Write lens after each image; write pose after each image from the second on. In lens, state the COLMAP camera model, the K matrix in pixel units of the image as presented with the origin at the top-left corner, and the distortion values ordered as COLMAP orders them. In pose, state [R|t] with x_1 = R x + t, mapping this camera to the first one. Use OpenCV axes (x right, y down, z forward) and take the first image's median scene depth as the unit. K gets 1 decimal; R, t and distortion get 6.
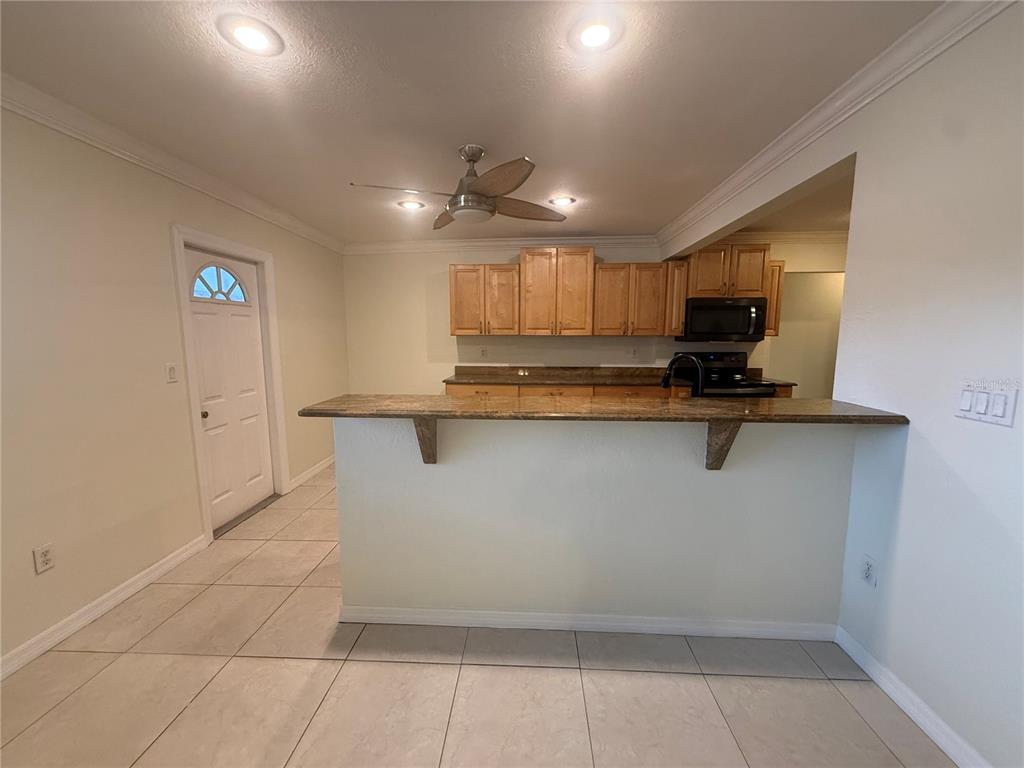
lens RADIAL K [[408.9, 0, 511.8], [0, 408.9, 391.1], [0, 0, 1]] dist [0.001637, 0.000059]
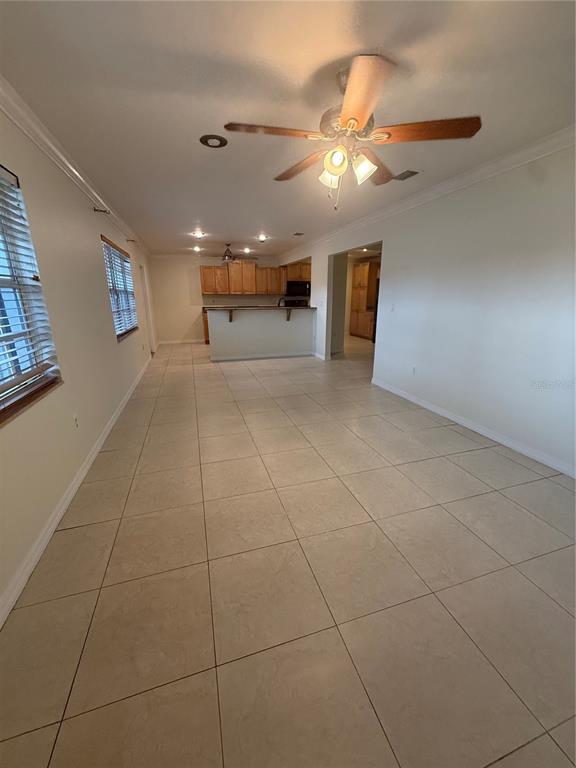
lens RADIAL K [[306.7, 0, 288.9], [0, 306.7, 384.1], [0, 0, 1]] dist [0.001637, 0.000059]
pose [[0.938447, -0.097322, 0.331430, -0.342953], [0.048764, 0.987206, 0.151811, 0.161318], [-0.341964, -0.126305, 0.931186, -1.092538]]
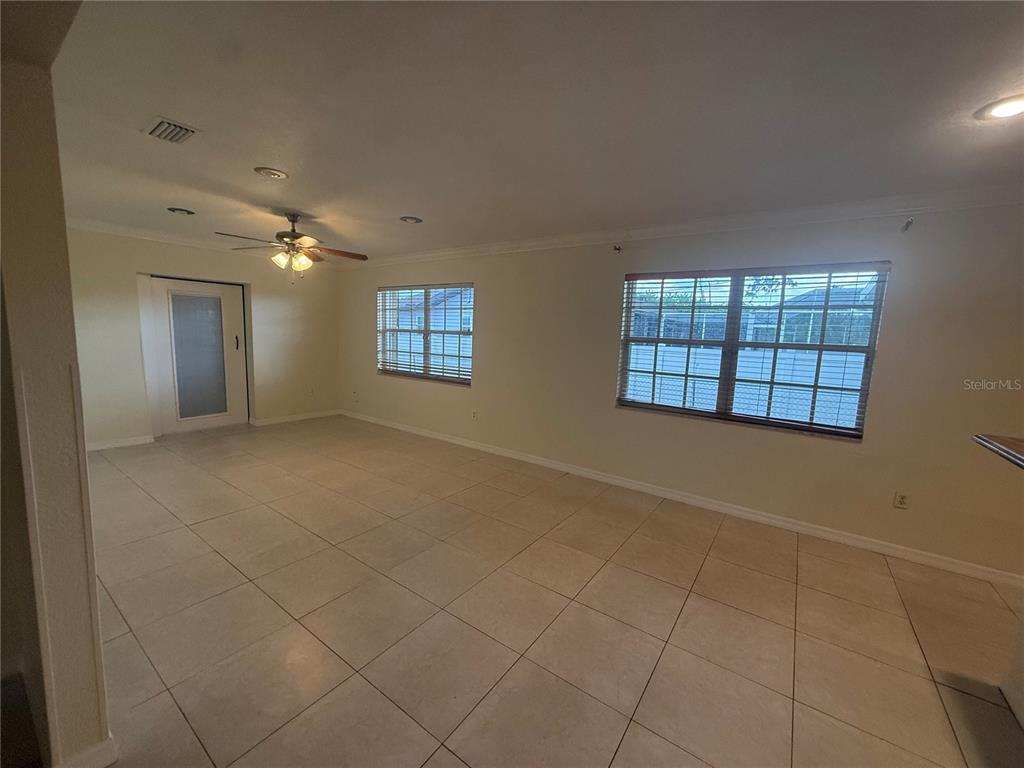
lens RADIAL K [[408.9, 0, 510.6], [0, 408.9, 387.1], [0, 0, 1]] dist [0.001637, 0.000059]
pose [[-0.544580, 0.085371, -0.834353, 0.406108], [-0.151920, 0.968309, 0.198235, -0.039990], [0.824835, 0.234710, -0.514352, 0.205198]]
